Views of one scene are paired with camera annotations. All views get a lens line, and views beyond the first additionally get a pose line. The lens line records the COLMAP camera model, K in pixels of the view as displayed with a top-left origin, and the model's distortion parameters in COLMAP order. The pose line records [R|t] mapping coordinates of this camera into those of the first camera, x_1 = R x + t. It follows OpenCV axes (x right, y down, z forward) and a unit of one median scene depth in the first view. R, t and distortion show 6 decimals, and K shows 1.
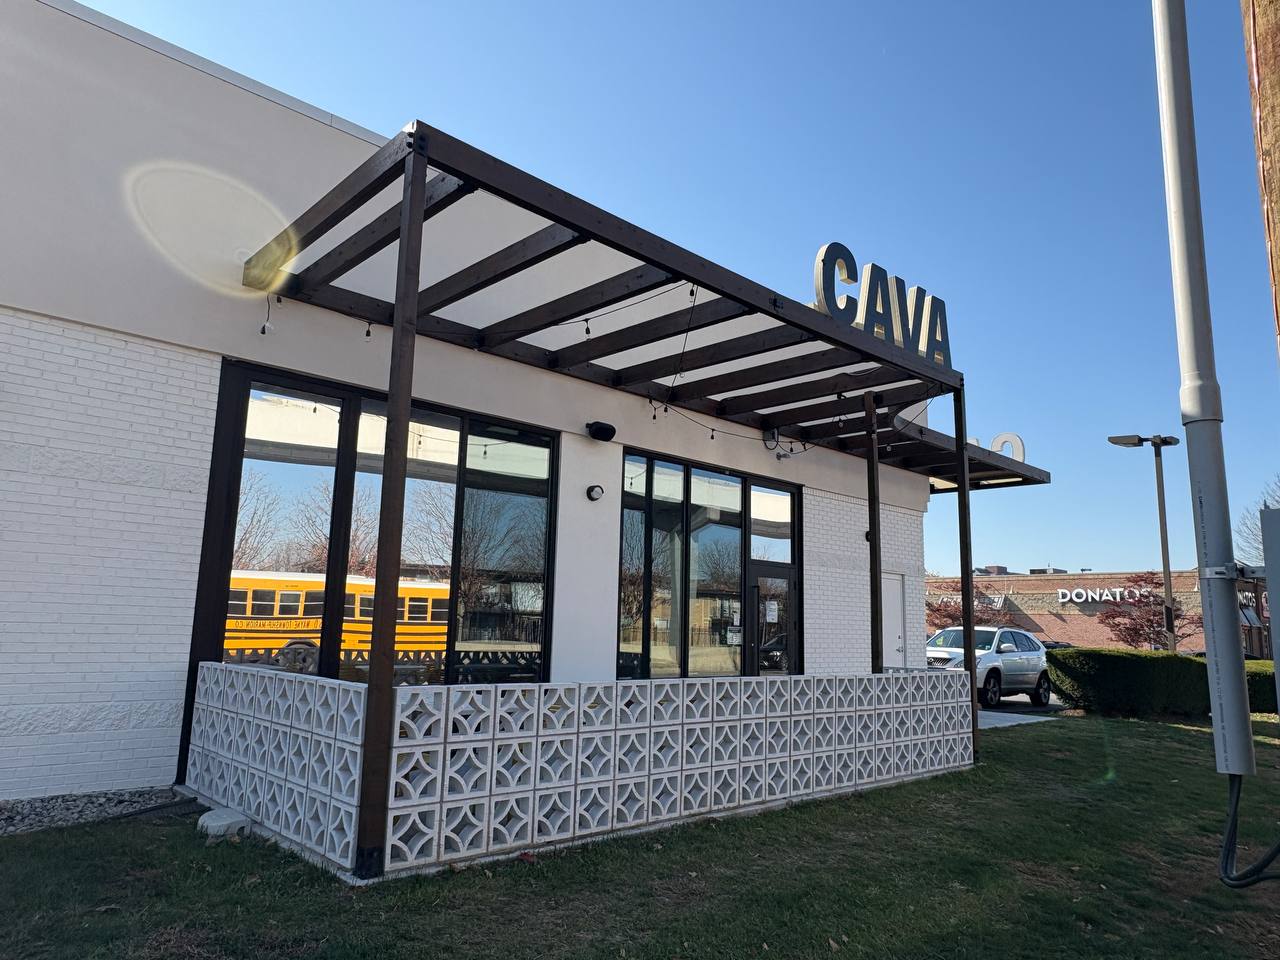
lens RADIAL K [[846.1, 0, 634.8], [0, 846.1, 487.0], [0, 0, 1]] dist [-0.004323, 0.008602]
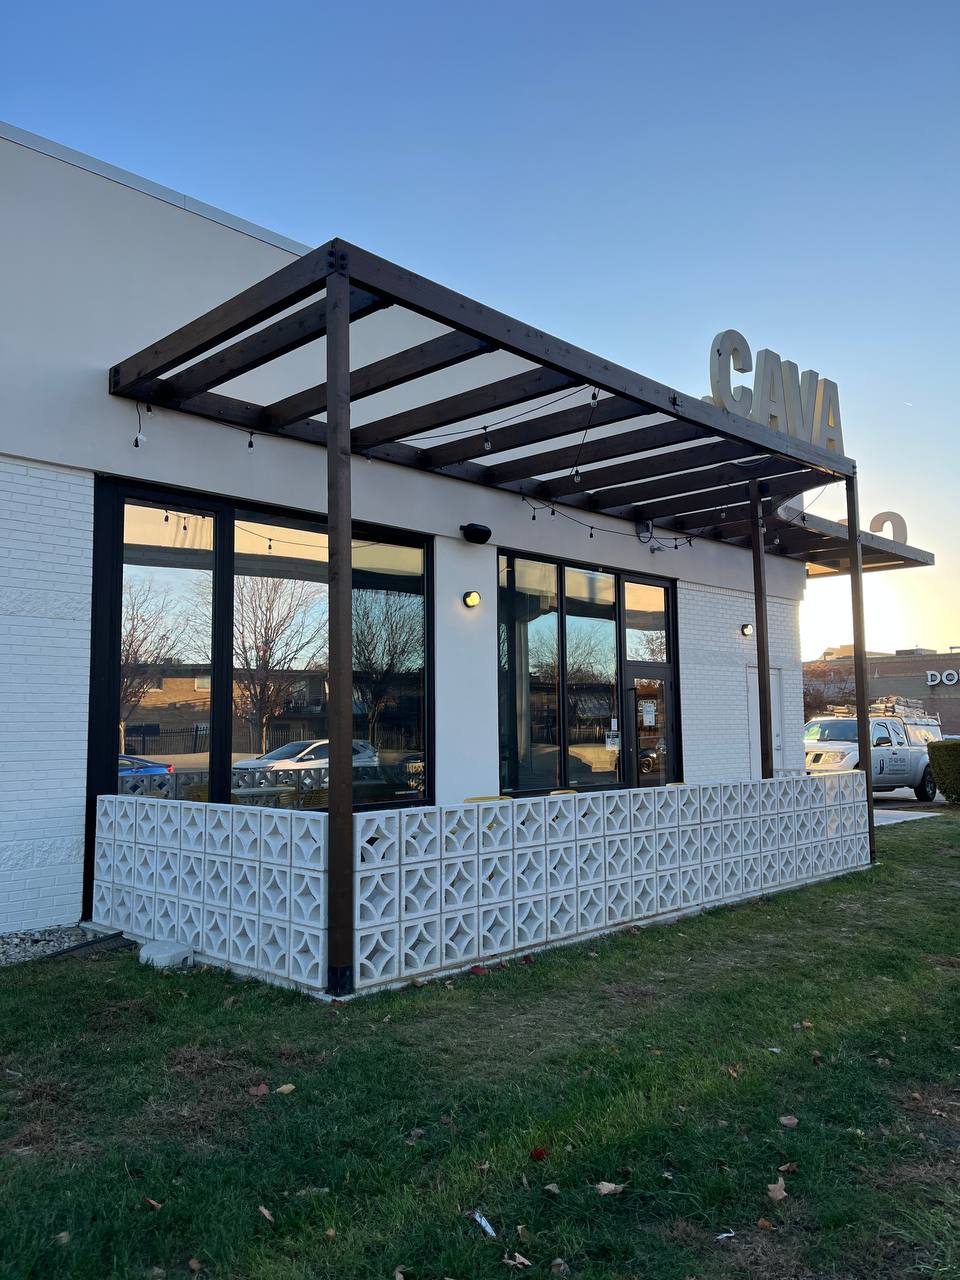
lens RADIAL K [[965.8, 0, 491.6], [0, 965.8, 638.1], [0, 0, 1]] dist [0.068373, -0.067783]
pose [[0.998240, -0.033257, 0.049097, -0.113513], [0.029596, 0.996857, 0.073487, -0.040339], [-0.051387, -0.071905, 0.996087, -0.117411]]
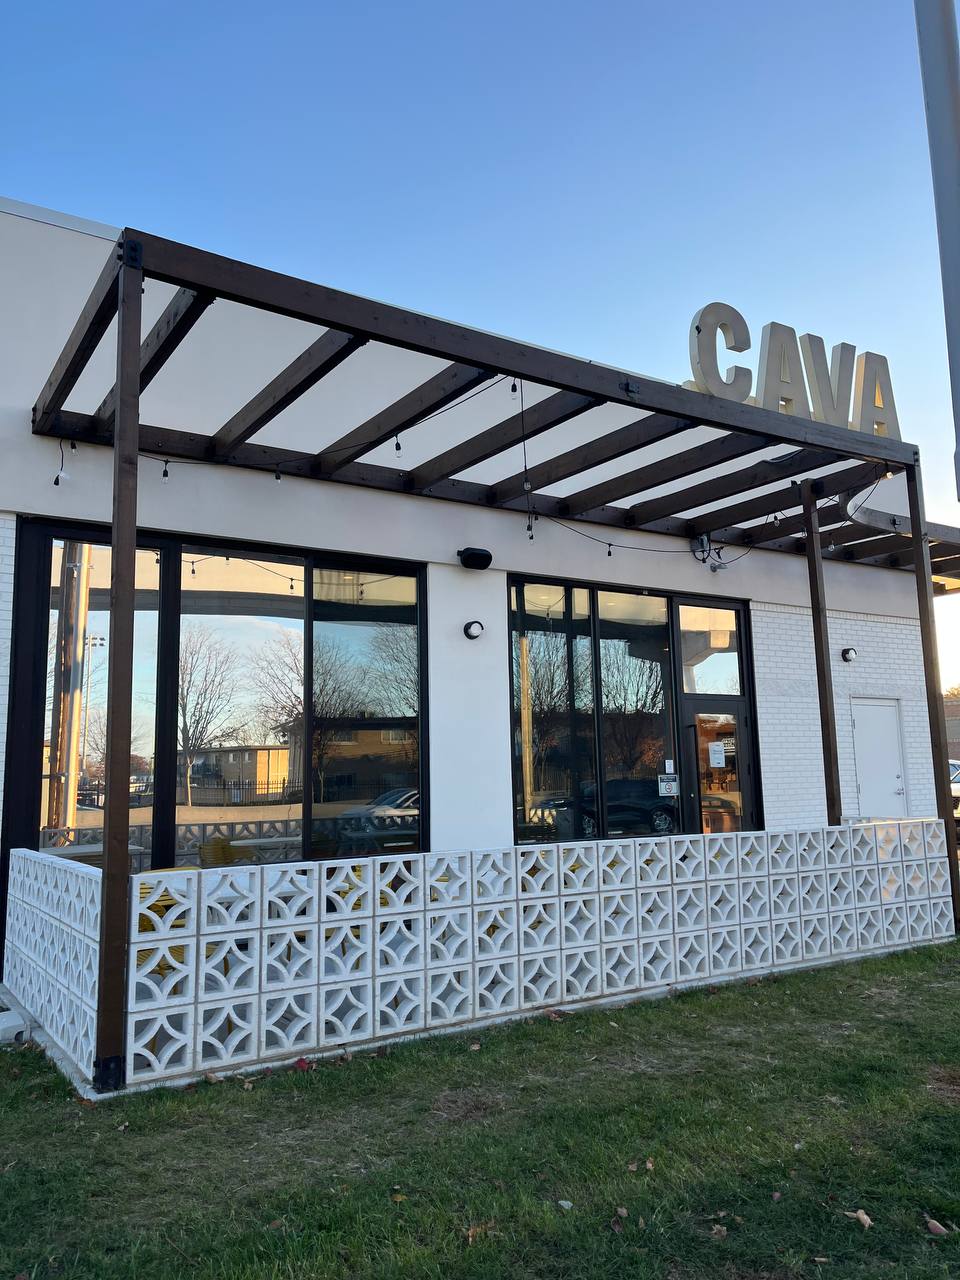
lens RADIAL K [[965.8, 0, 490.8], [0, 965.8, 636.6], [0, 0, 1]] dist [0.068373, -0.067783]
pose [[0.984285, -0.073184, -0.160710, 0.184164], [0.076524, 0.996960, 0.014683, 0.000660], [0.159147, -0.026751, 0.986892, 0.038365]]
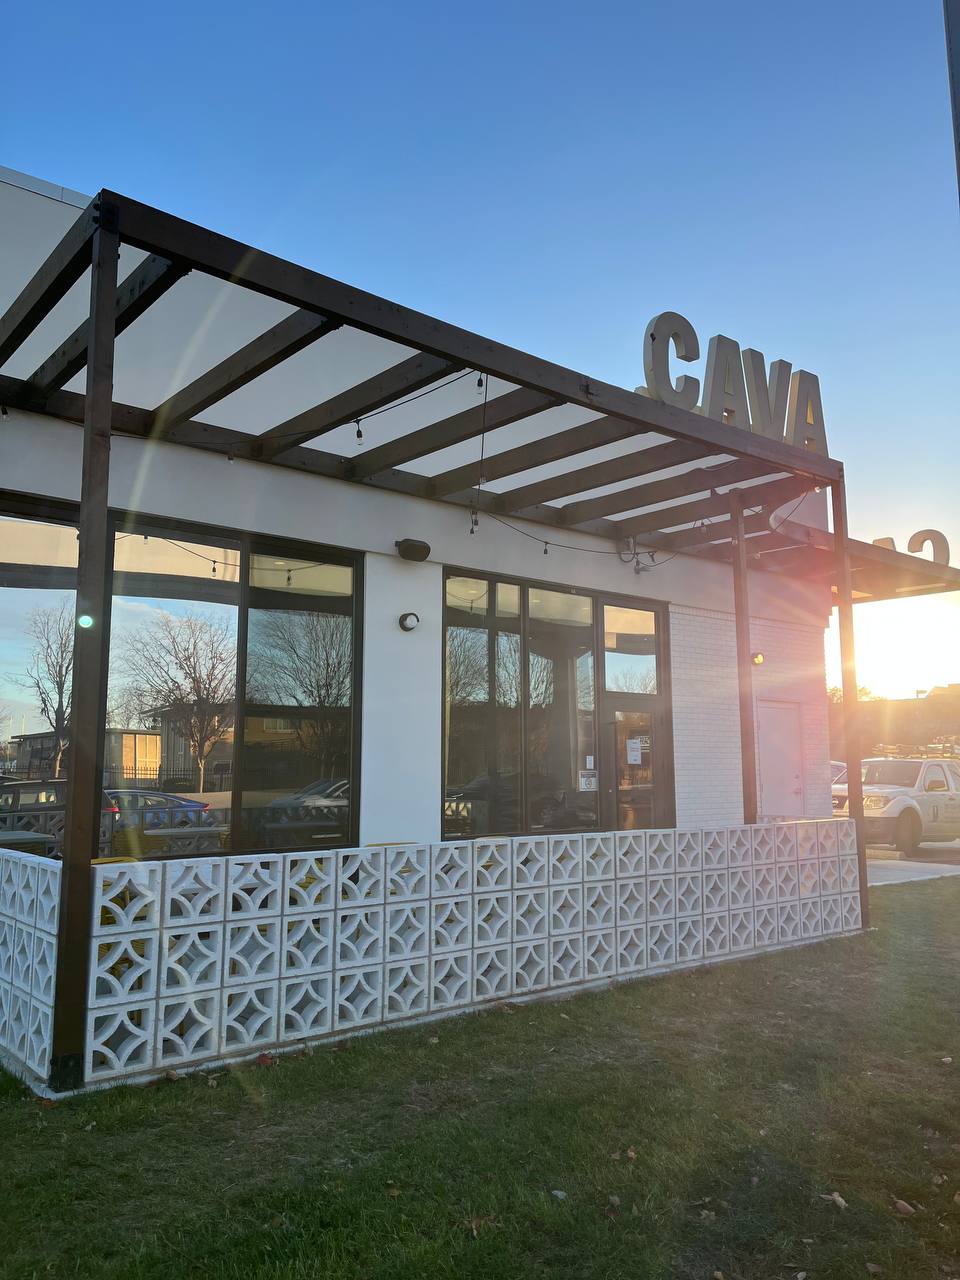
lens RADIAL K [[965.8, 0, 486.2], [0, 965.8, 636.4], [0, 0, 1]] dist [0.068373, -0.067783]
pose [[0.998185, -0.035236, -0.048840, 0.113515], [0.036695, 0.998897, 0.029302, -0.005809], [0.047754, -0.031041, 0.998377, 0.029816]]
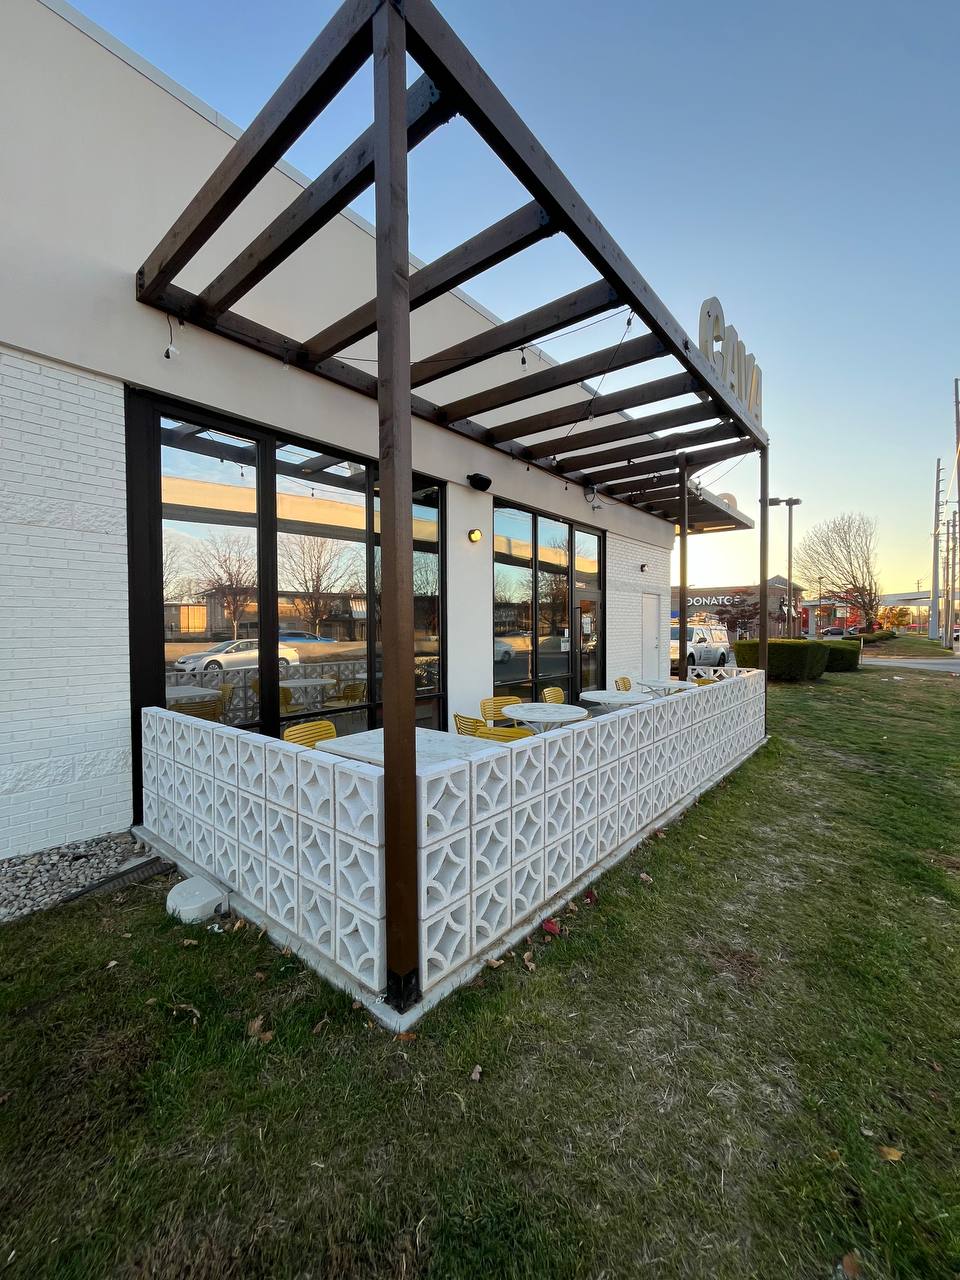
lens RADIAL K [[514.3, 0, 477.9], [0, 514.3, 637.6], [0, 0, 1]] dist [0.000740, -0.001122]
pose [[0.992545, -0.032930, 0.117345, -0.190831], [0.010189, 0.981856, 0.189357, 0.015446], [-0.121451, -0.186749, 0.974871, 0.376424]]
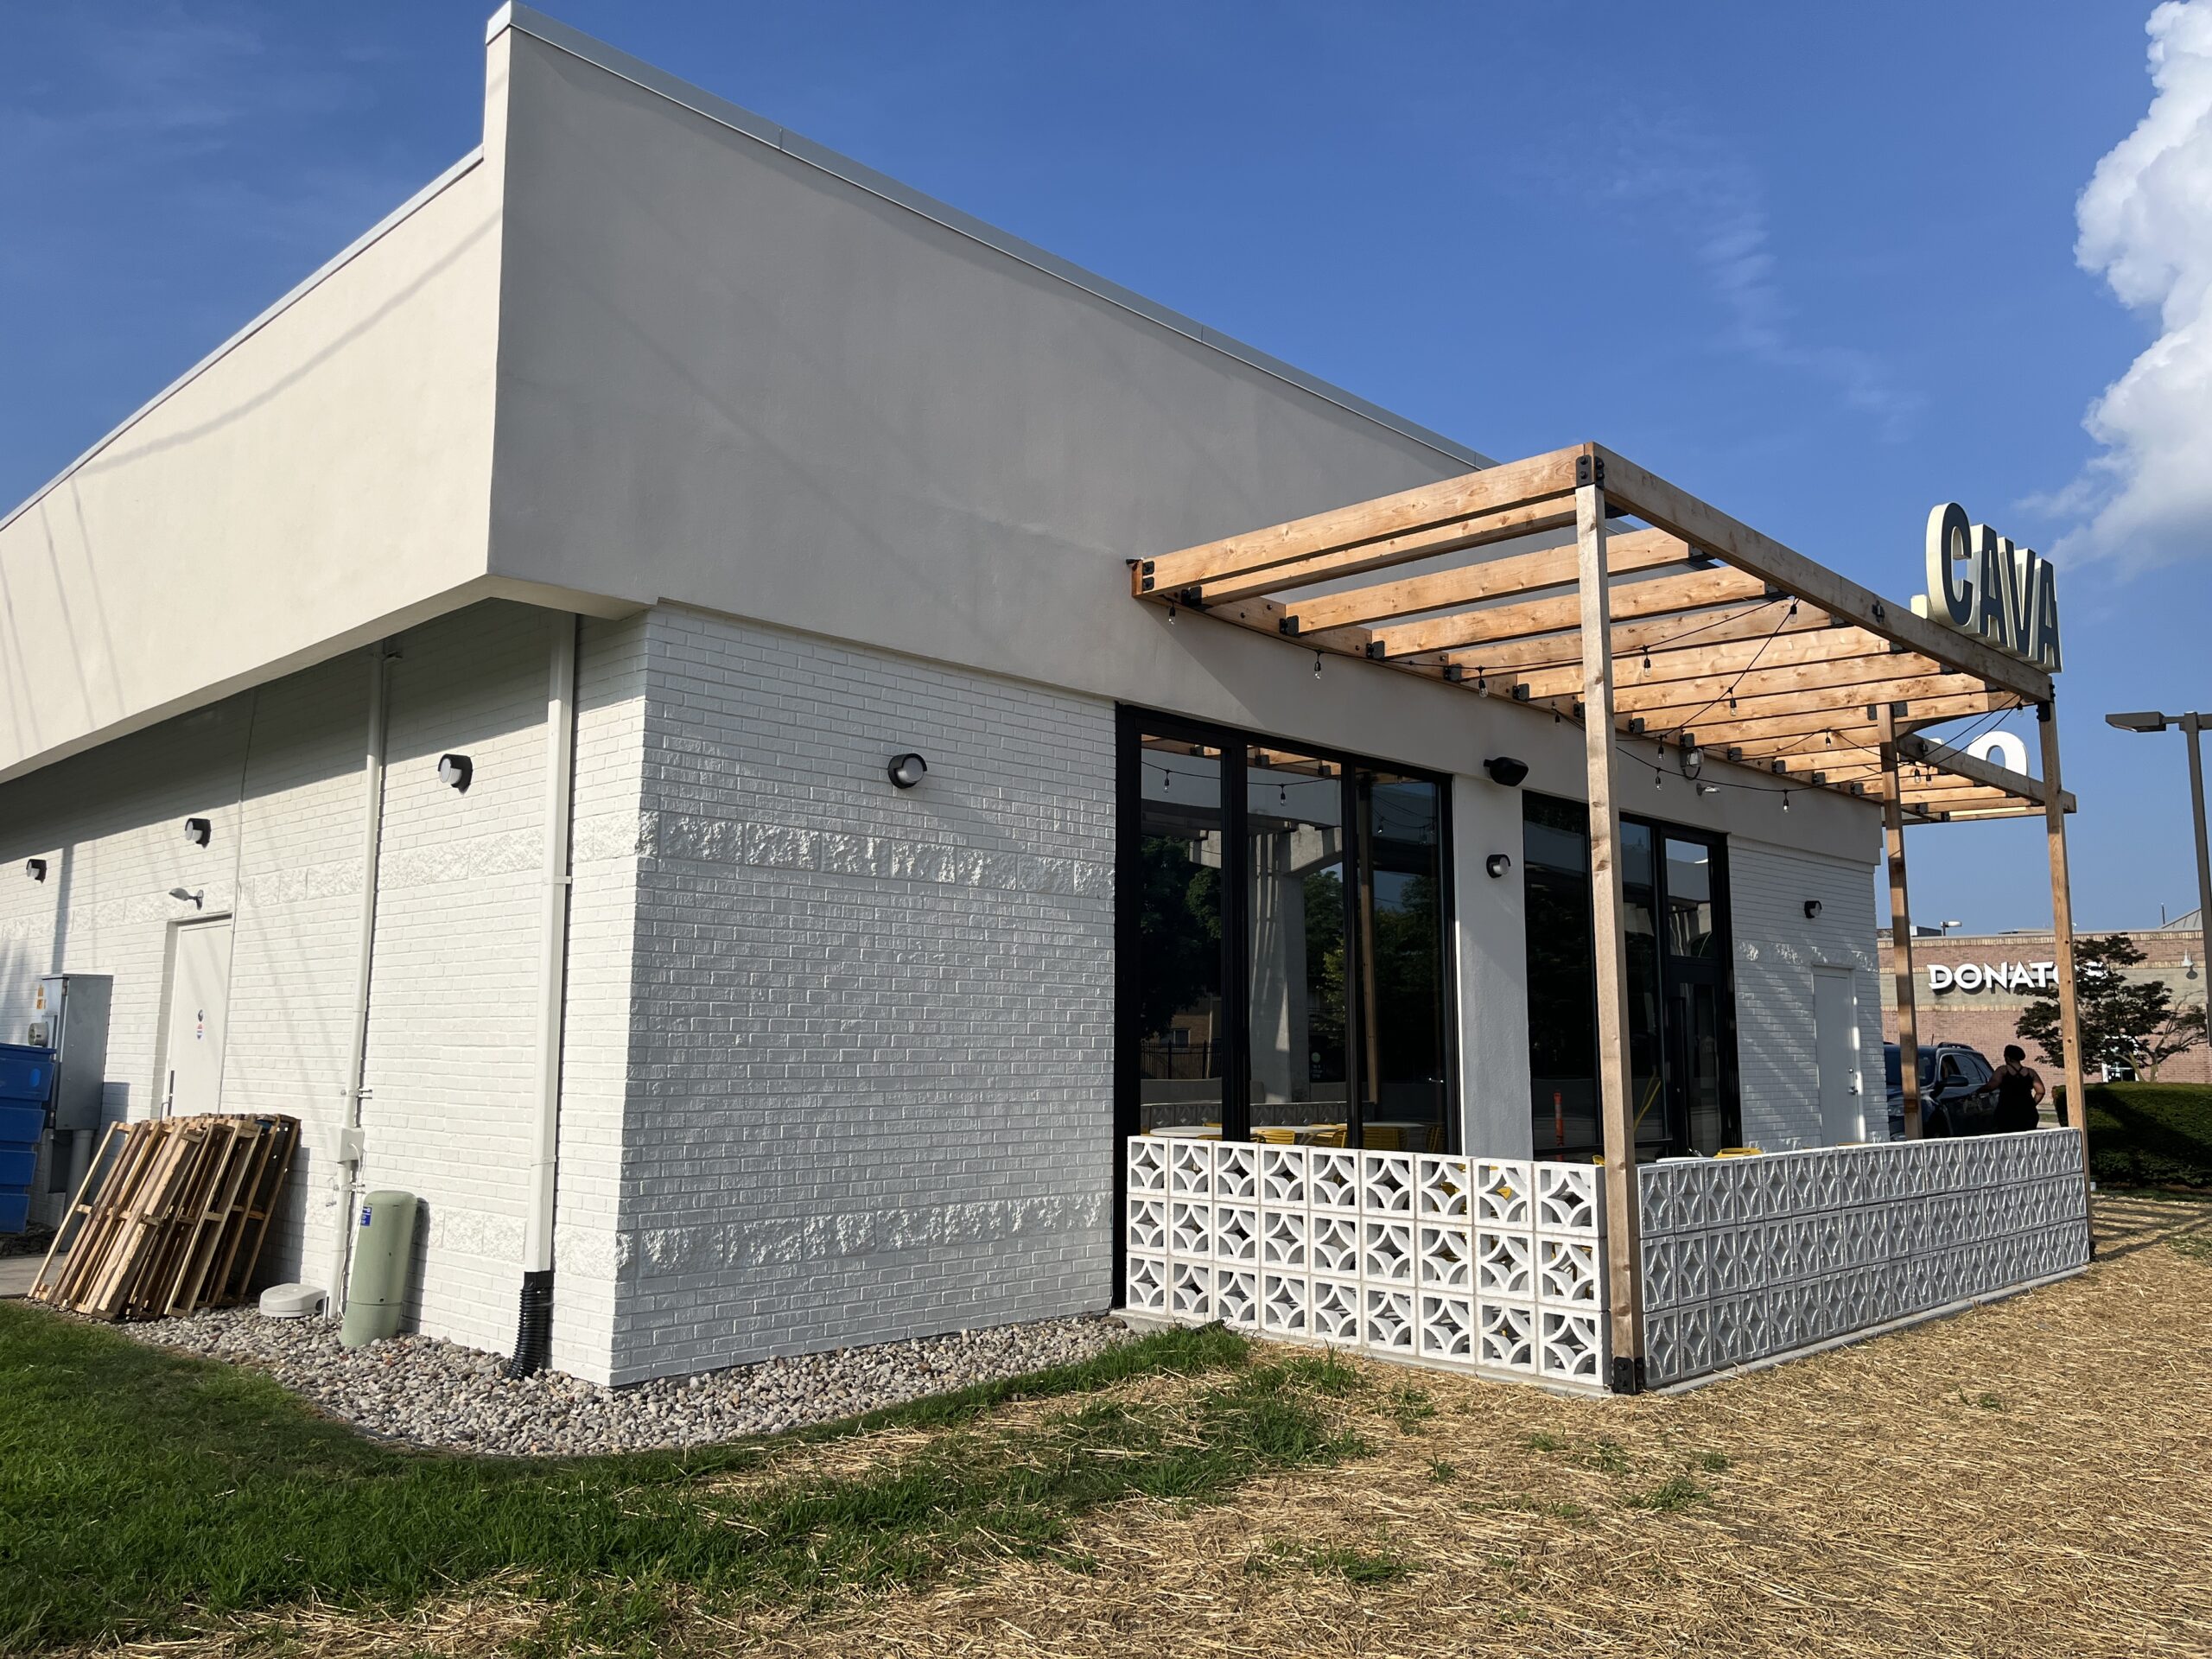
lens RADIAL K [[1664.9, 0, 1087.7], [0, 1664.9, 816.1], [0, 0, 1]] dist [0.015510, -0.016005]
pose [[0.999217, -0.014383, 0.036870, -0.589629], [0.013303, 0.999480, 0.029361, -0.105754], [-0.037273, -0.028848, 0.998889, -0.394703]]
